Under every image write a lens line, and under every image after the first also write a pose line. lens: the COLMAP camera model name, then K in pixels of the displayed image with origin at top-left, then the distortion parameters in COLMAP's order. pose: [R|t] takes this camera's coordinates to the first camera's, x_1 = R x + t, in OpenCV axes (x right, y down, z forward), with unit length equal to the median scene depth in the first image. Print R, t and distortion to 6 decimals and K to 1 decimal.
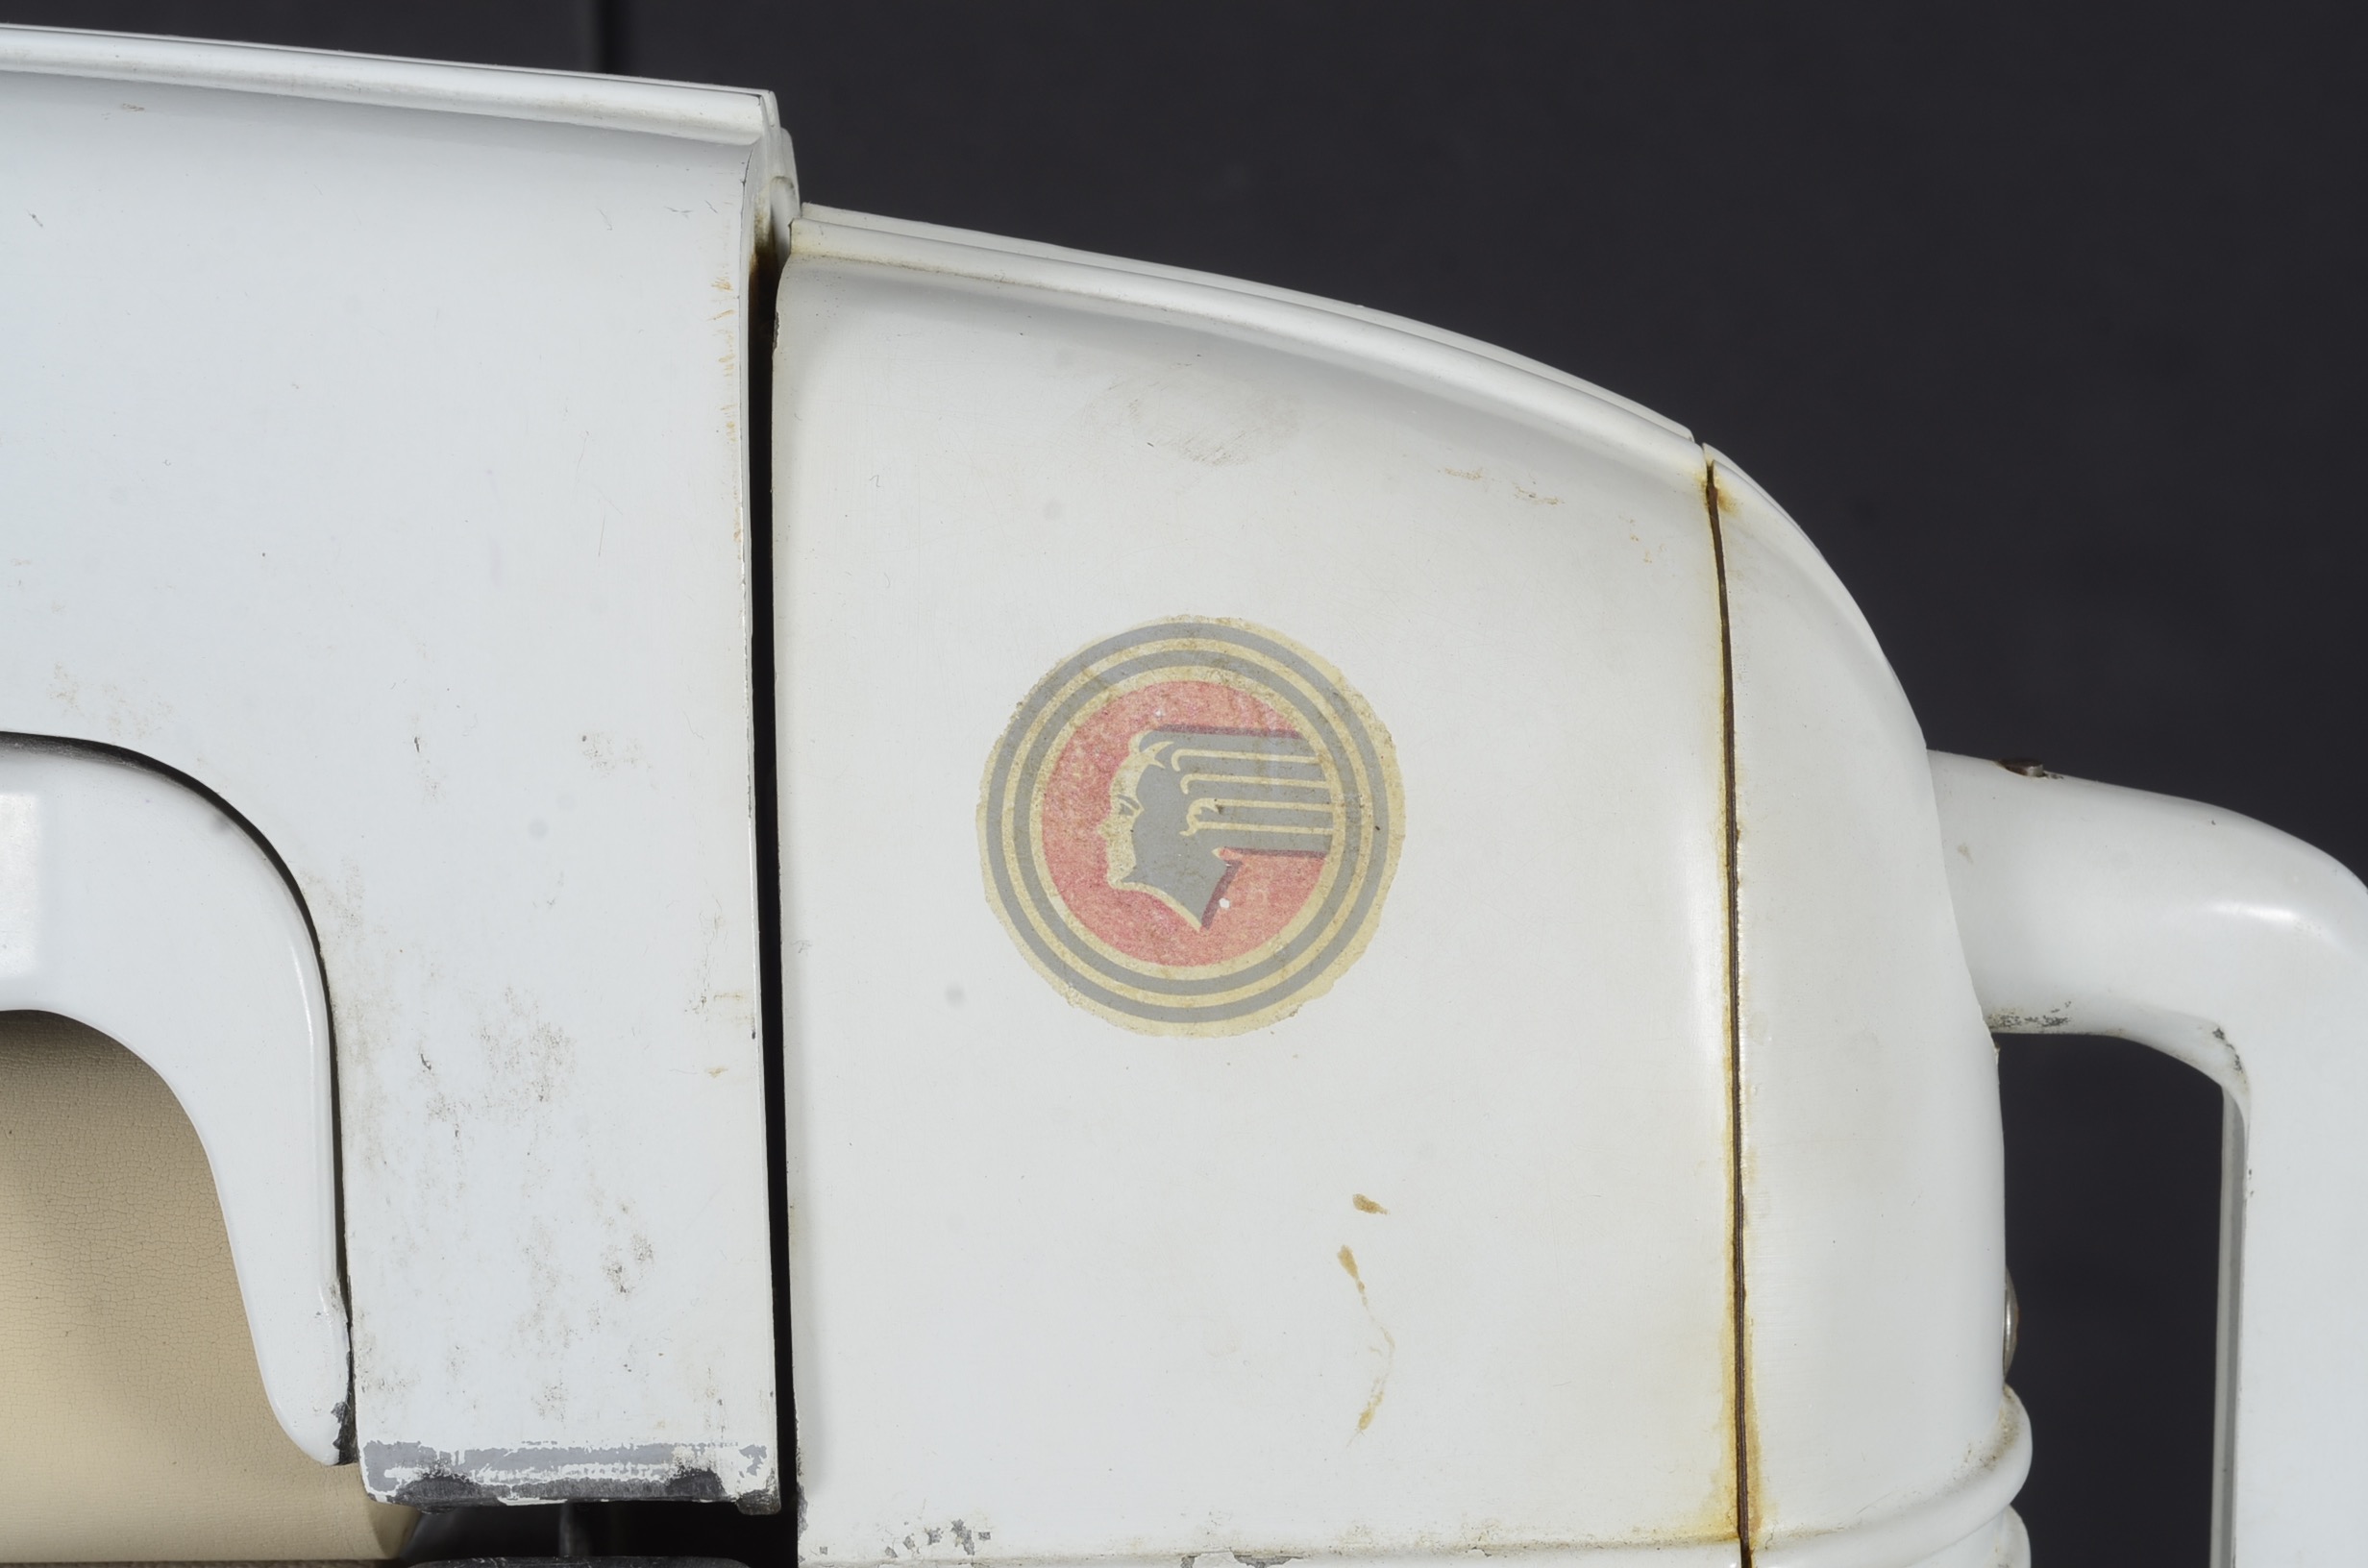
lens RADIAL K [[5311.3, 0, 1195.4], [0, 5311.3, 778.5], [0, 0, 1]] dist [-0.040962, 0.000000]
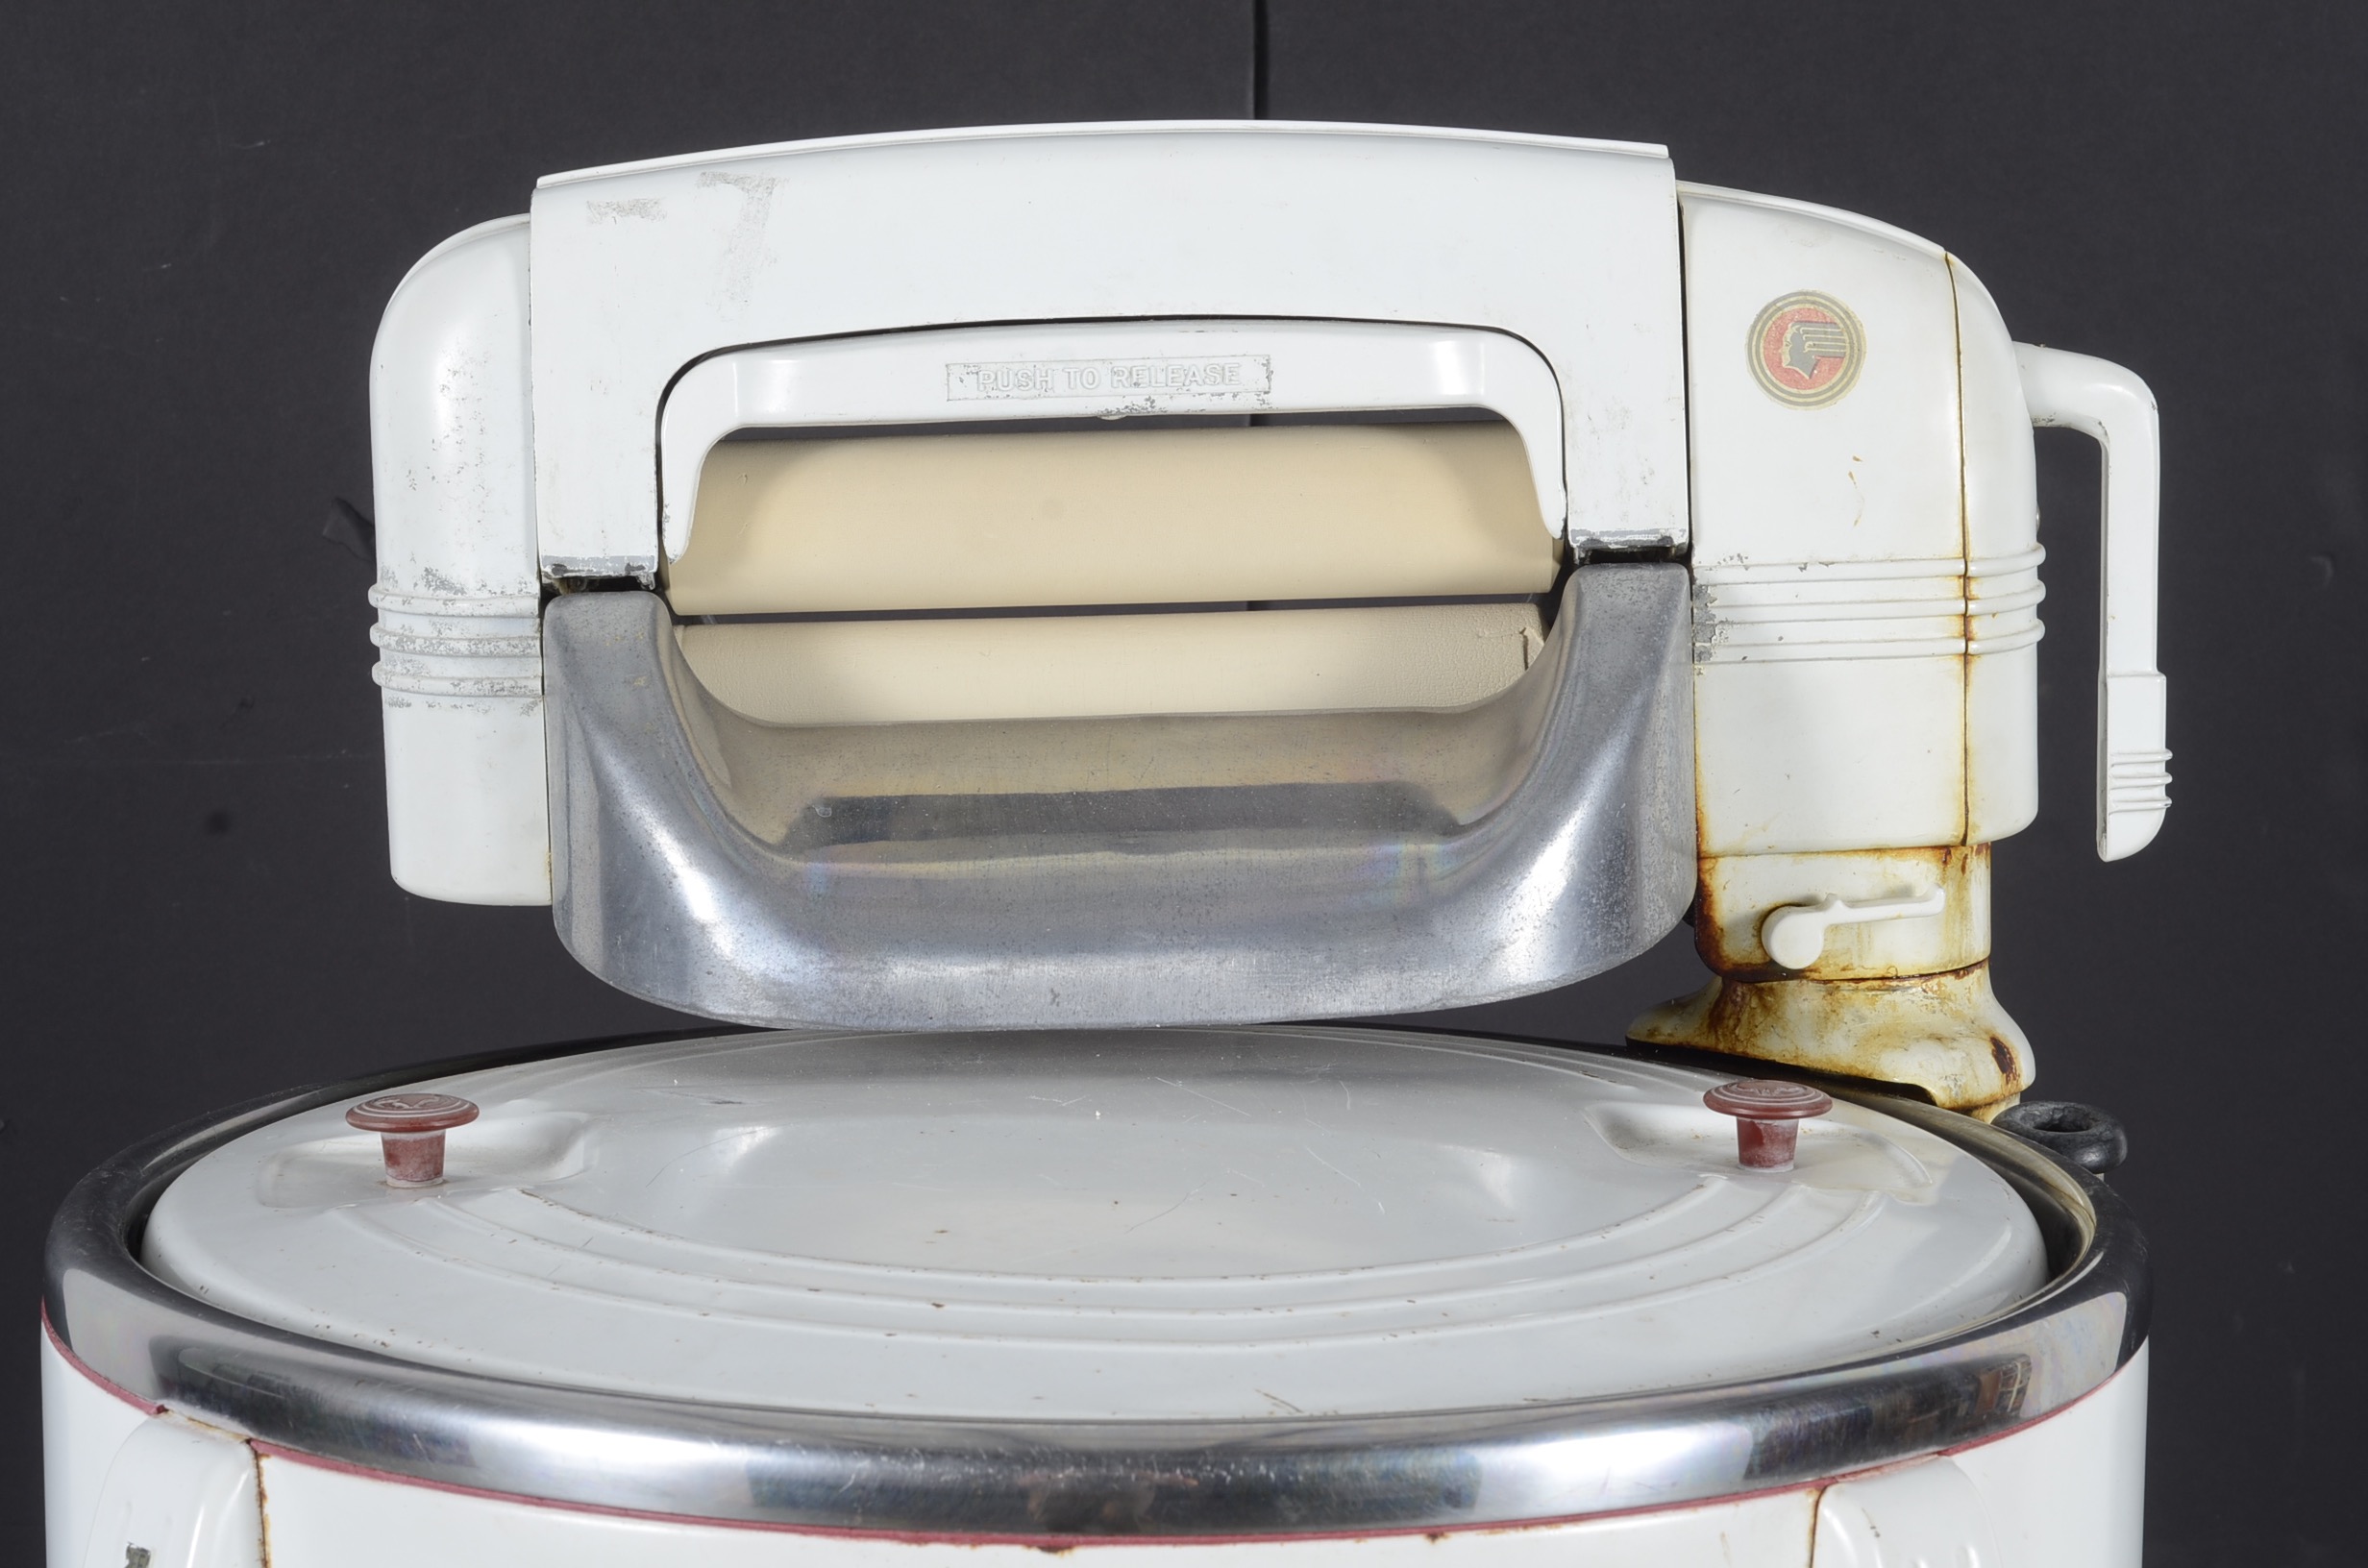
lens RADIAL K [[5311.3, 0, 1183.0], [0, 5311.3, 784.6], [0, 0, 1]] dist [-0.040962, 0.000000]
pose [[0.999643, -0.010552, 0.024541, -0.497228], [0.011857, 0.998490, -0.053648, 0.475448], [-0.023938, 0.053920, 0.998258, -2.450673]]
